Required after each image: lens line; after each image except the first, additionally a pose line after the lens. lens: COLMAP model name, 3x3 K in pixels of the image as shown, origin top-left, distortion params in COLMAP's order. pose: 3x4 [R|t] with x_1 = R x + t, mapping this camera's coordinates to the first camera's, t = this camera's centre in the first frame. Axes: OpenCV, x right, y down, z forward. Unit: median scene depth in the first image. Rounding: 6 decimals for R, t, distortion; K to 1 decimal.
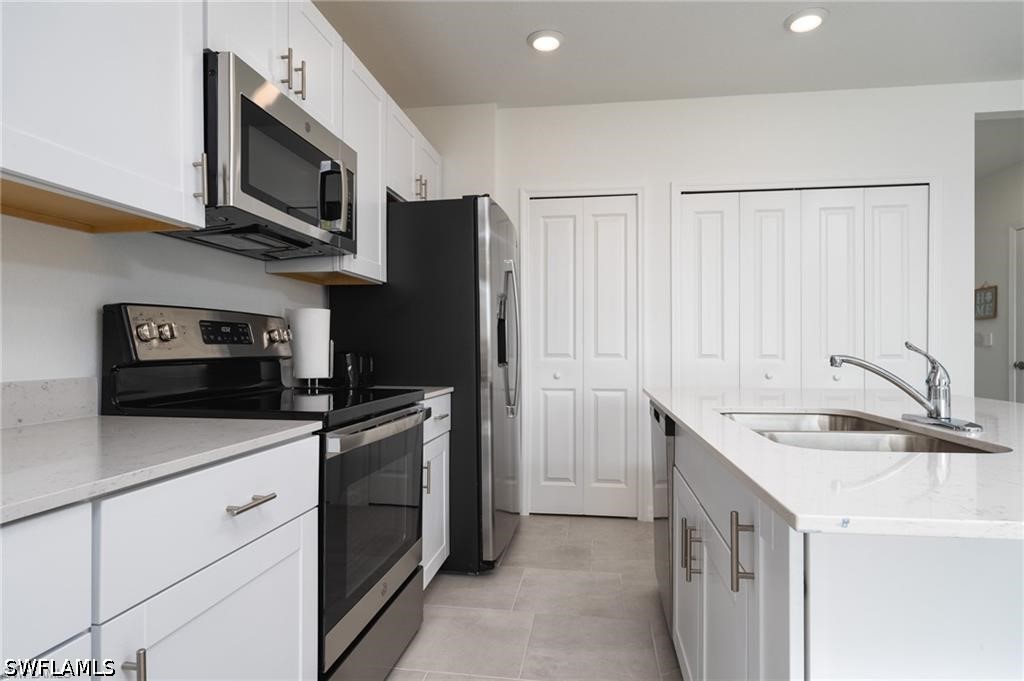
lens RADIAL K [[553.1, 0, 514.0], [0, 553.1, 341.9], [0, 0, 1]] dist [0.018090, 0.001132]
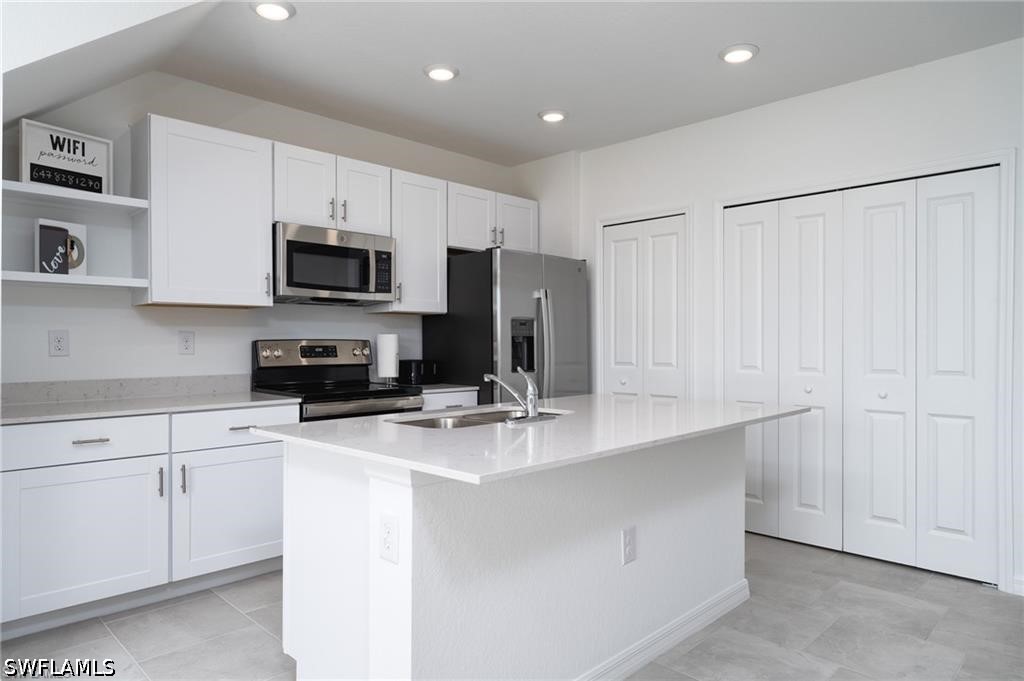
lens RADIAL K [[641.8, 0, 511.3], [0, 641.8, 340.7], [0, 0, 1]] dist [0.054105, 0.000063]
pose [[0.804015, -0.003270, -0.594600, 0.910008], [0.006239, 0.999976, 0.002938, -0.039158], [0.594577, -0.006072, 0.804016, -0.248417]]
